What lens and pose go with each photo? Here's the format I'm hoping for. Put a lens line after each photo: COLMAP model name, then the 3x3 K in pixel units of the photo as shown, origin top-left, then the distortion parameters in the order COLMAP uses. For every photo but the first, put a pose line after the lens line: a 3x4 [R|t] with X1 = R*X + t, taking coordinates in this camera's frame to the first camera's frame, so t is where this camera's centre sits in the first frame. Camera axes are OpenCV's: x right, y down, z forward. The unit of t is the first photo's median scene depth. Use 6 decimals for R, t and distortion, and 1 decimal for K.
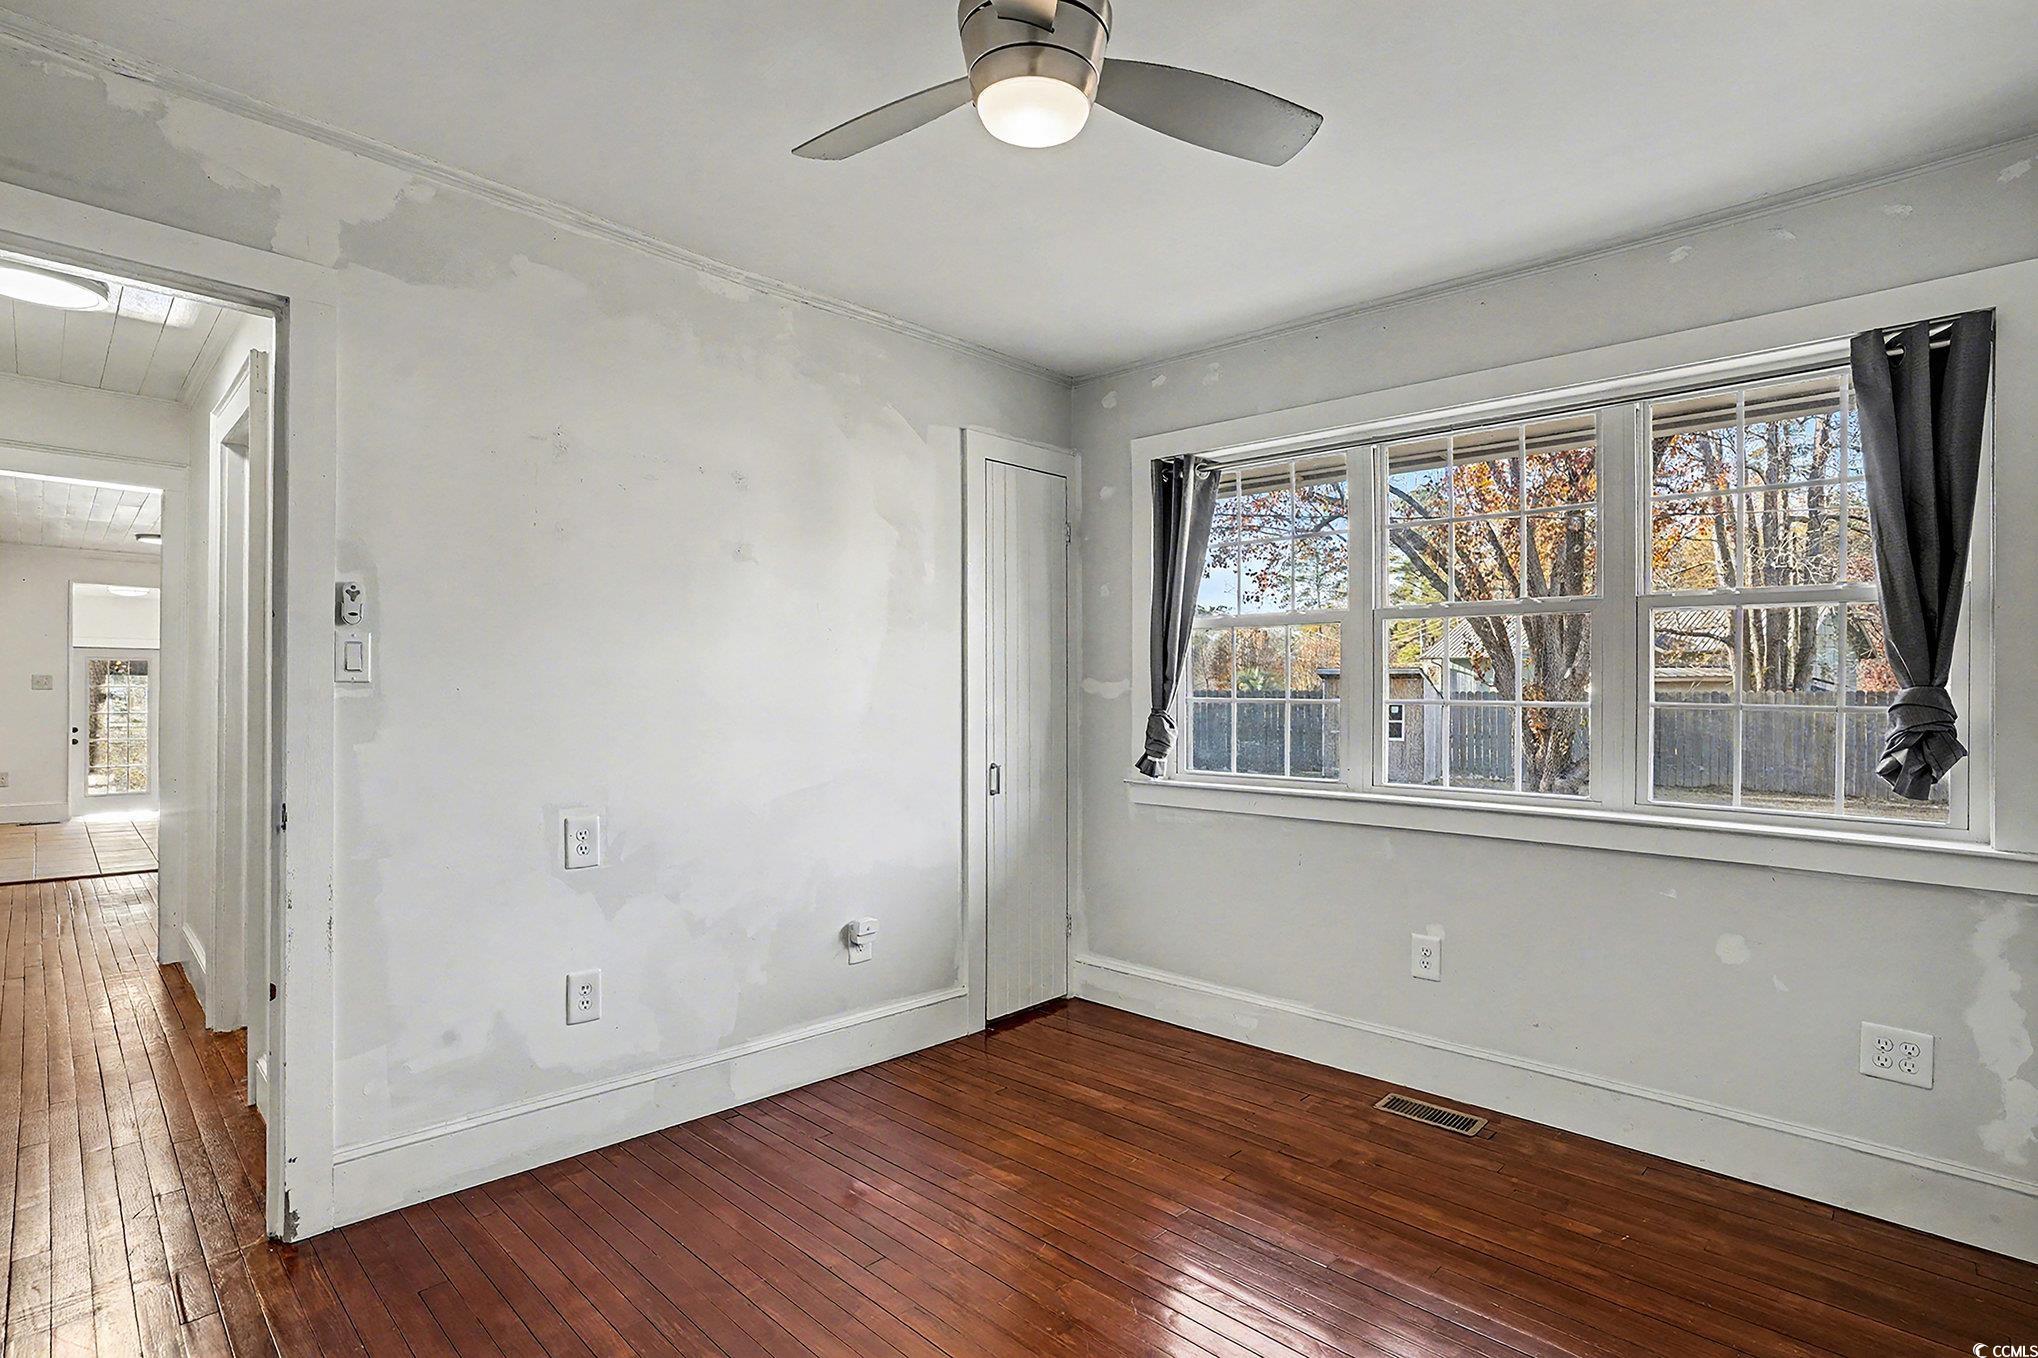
lens RADIAL K [[994.6, 0, 1009.4], [0, 994.6, 678.6], [0, 0, 1]] dist [-0.065886, 0.026702]
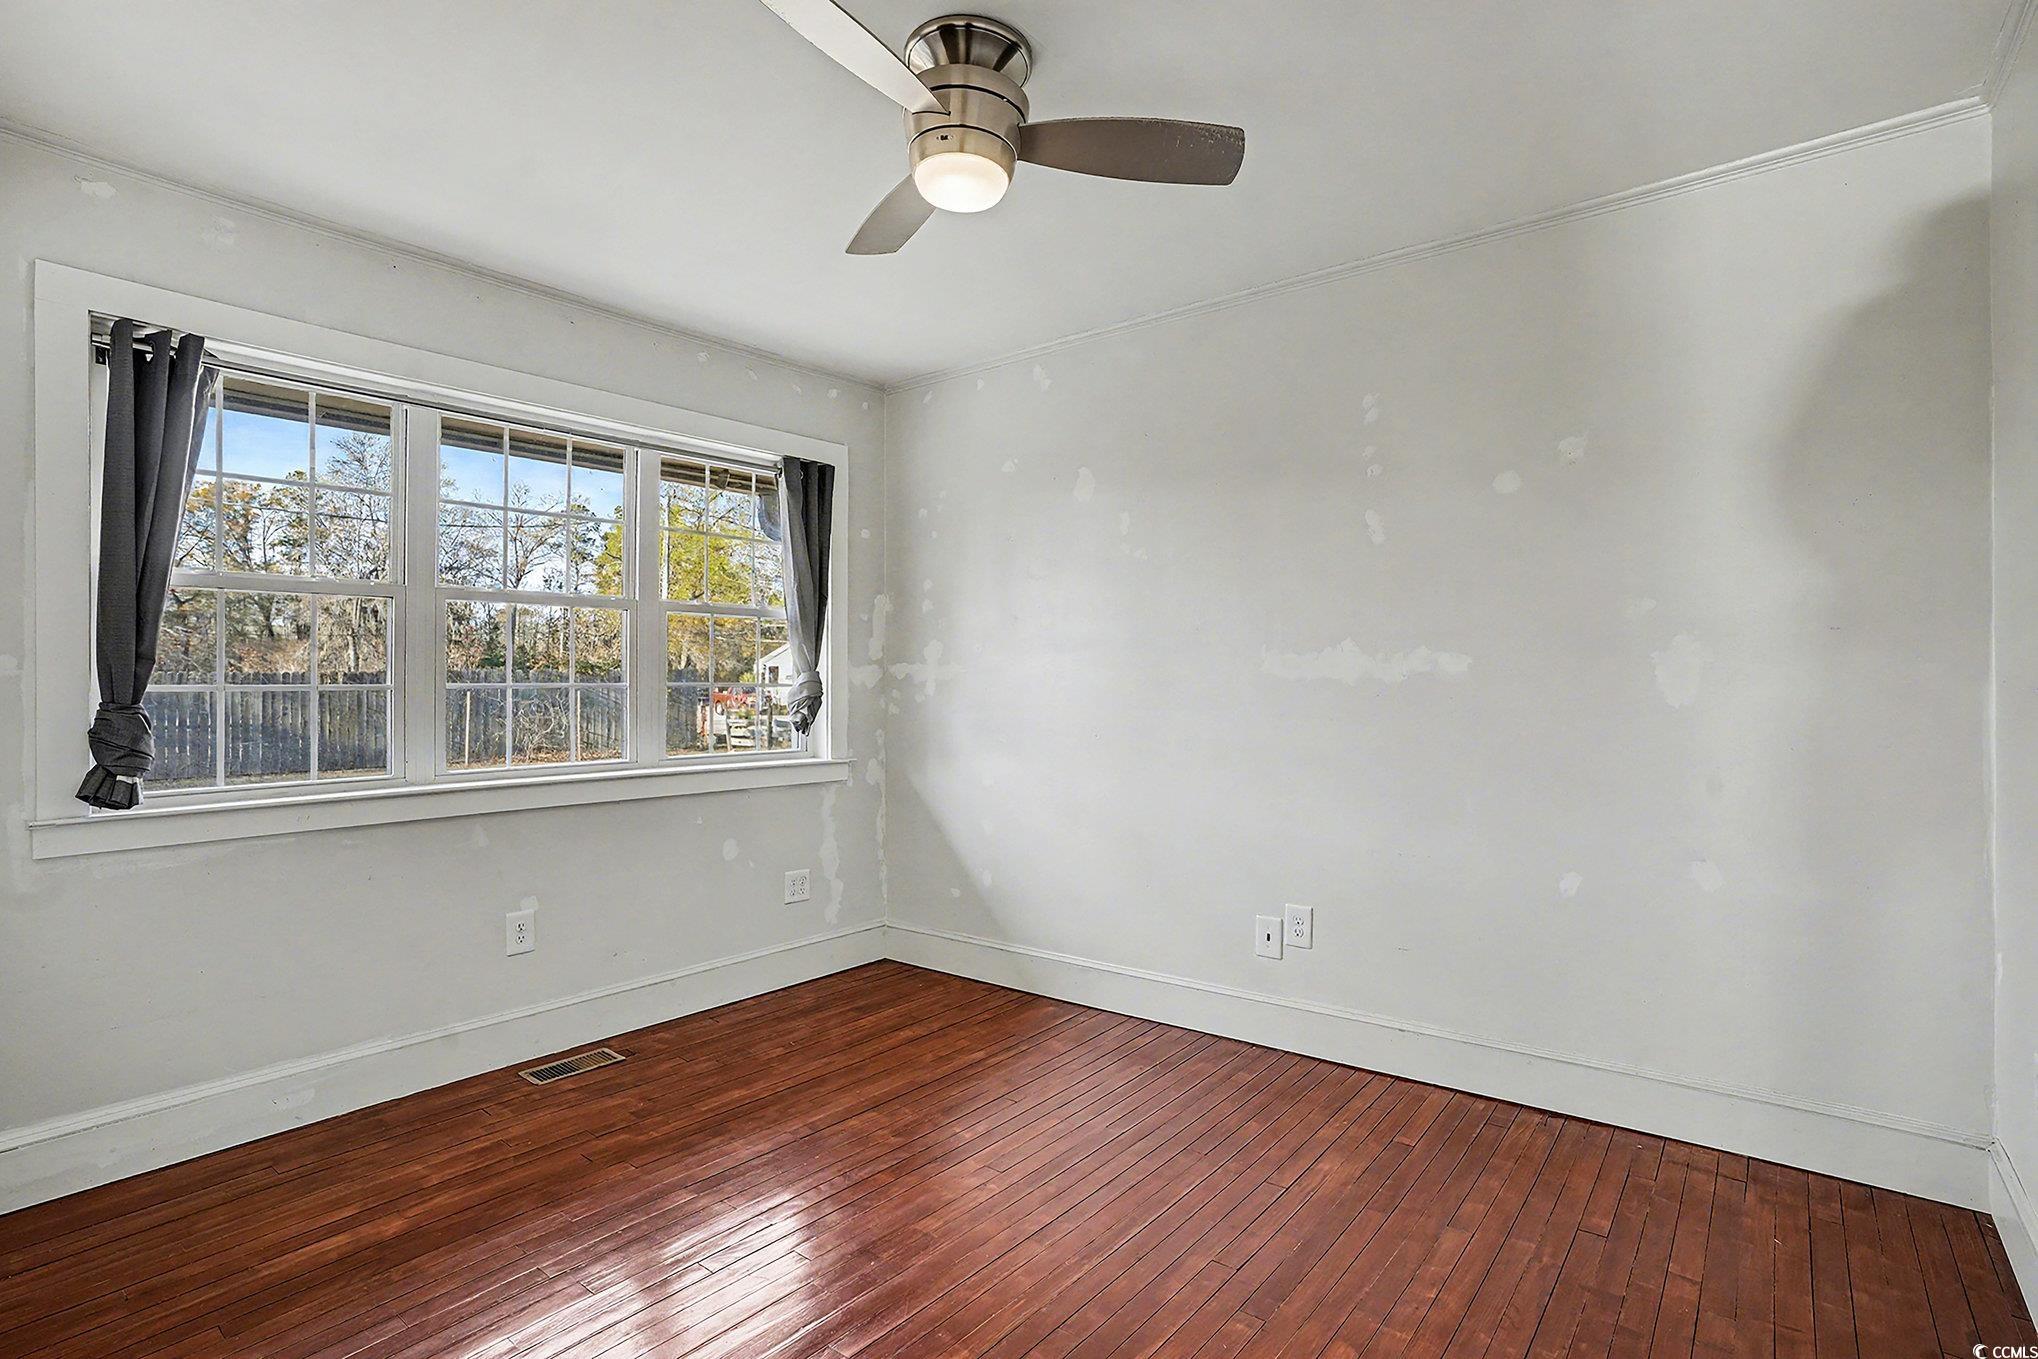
lens RADIAL K [[994.6, 0, 1009.4], [0, 994.6, 679.1], [0, 0, 1]] dist [-0.065886, 0.026702]
pose [[-0.081344, -0.009289, 0.996643, -0.671870], [-0.011395, 0.999900, 0.008389, 0.003837], [-0.996621, -0.010675, -0.081442, 0.602512]]
